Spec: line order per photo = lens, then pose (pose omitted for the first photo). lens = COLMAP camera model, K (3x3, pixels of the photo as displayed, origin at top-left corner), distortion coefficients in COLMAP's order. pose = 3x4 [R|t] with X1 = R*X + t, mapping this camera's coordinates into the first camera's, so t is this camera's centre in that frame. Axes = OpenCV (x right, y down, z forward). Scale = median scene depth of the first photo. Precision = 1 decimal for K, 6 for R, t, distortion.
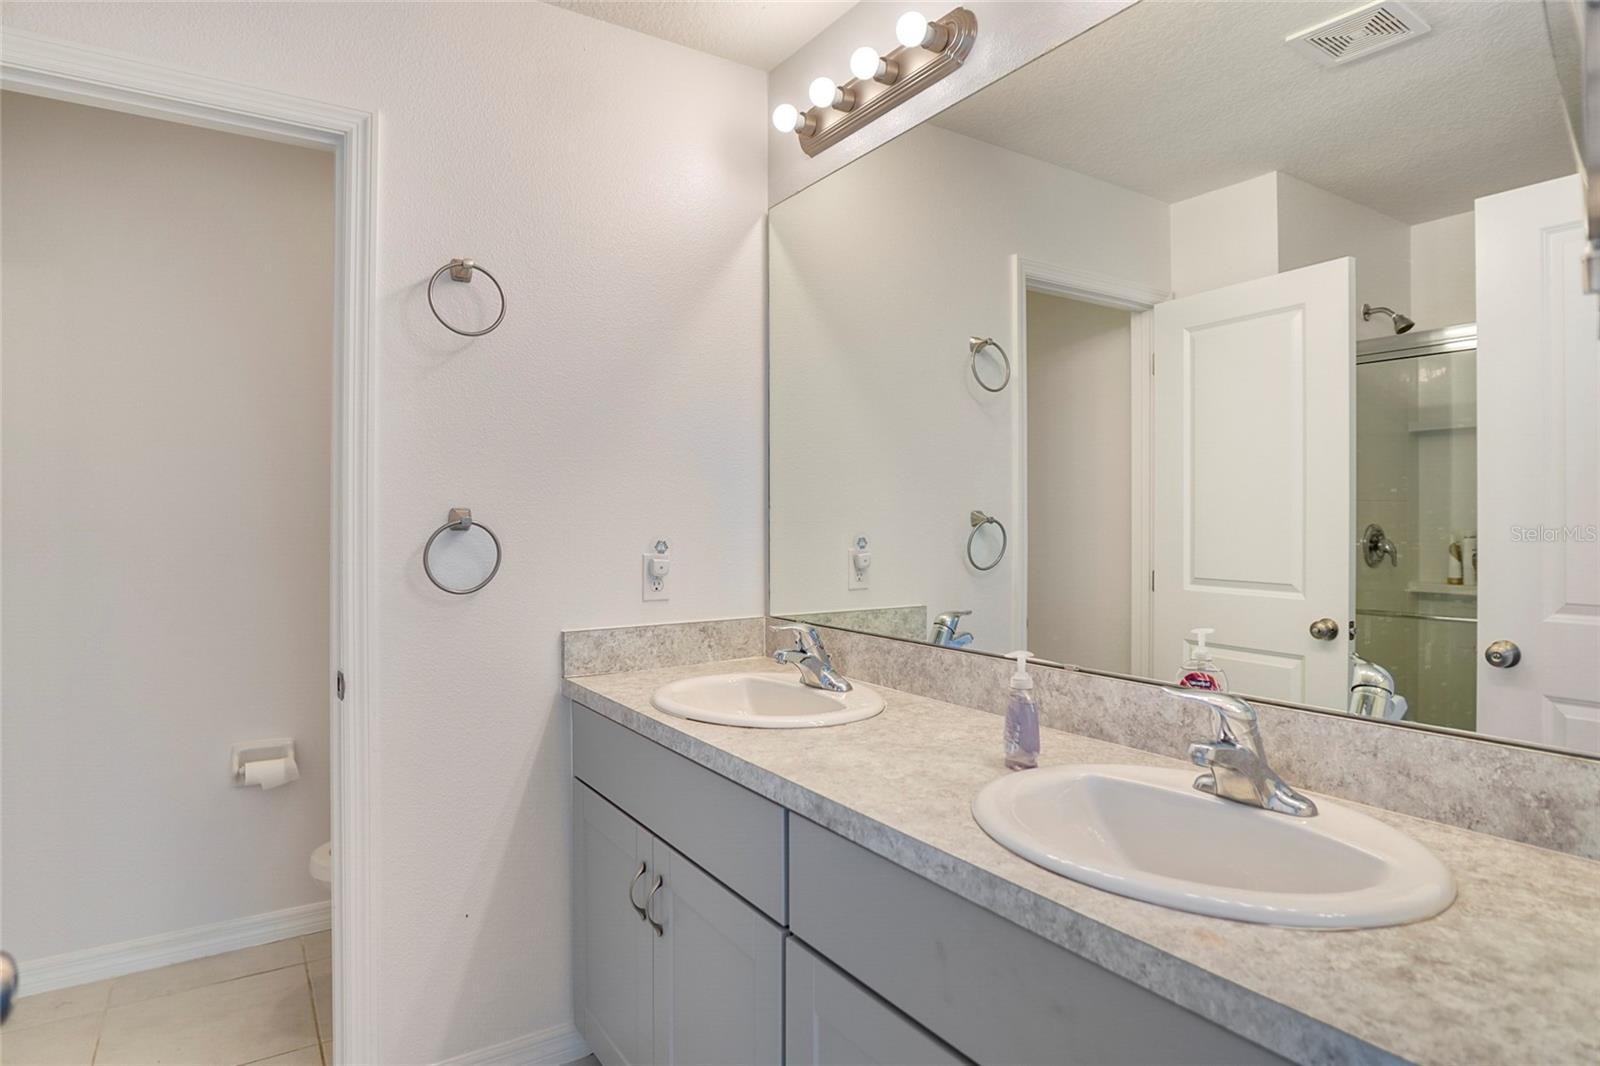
lens RADIAL K [[872.0, 0, 799.0], [0, 872.0, 521.2], [0, 0, 1]] dist [-0.031425, 0.008718]
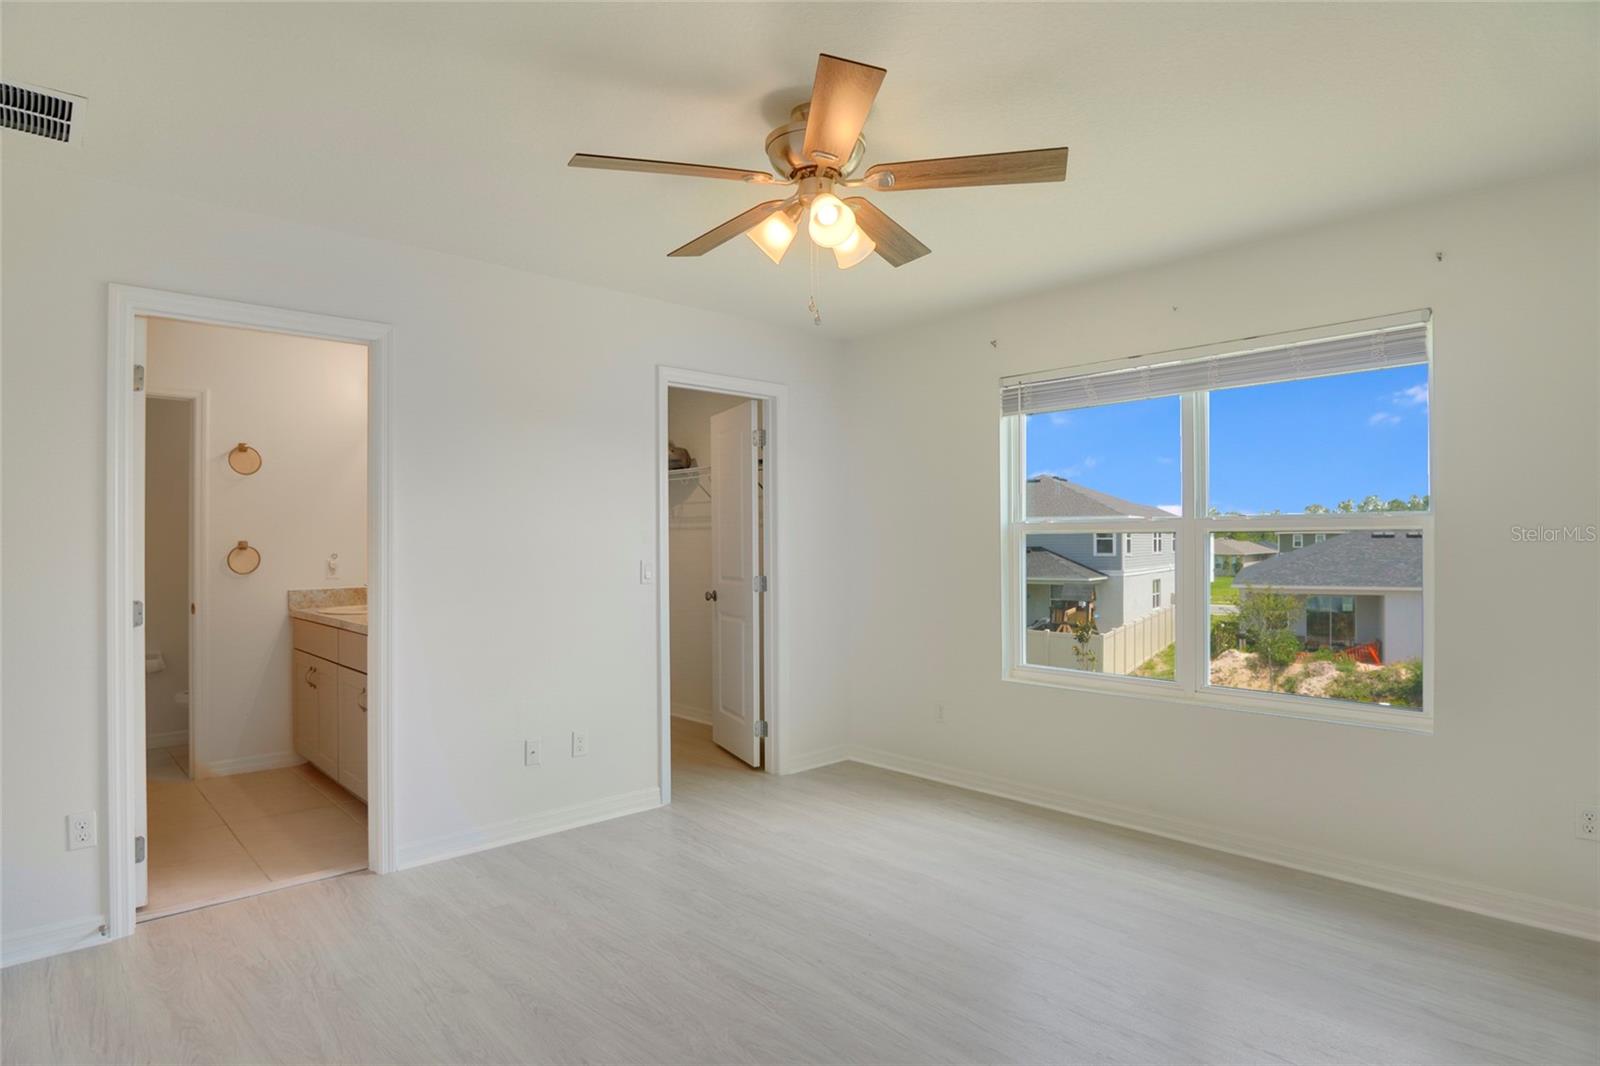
lens RADIAL K [[872.0, 0, 792.1], [0, 872.0, 538.3], [0, 0, 1]] dist [-0.031425, 0.008718]
pose [[0.987433, -0.003538, 0.157998, 0.757958], [0.003804, 0.999992, -0.001376, -0.012654], [-0.157992, 0.001960, 0.987438, -1.659030]]
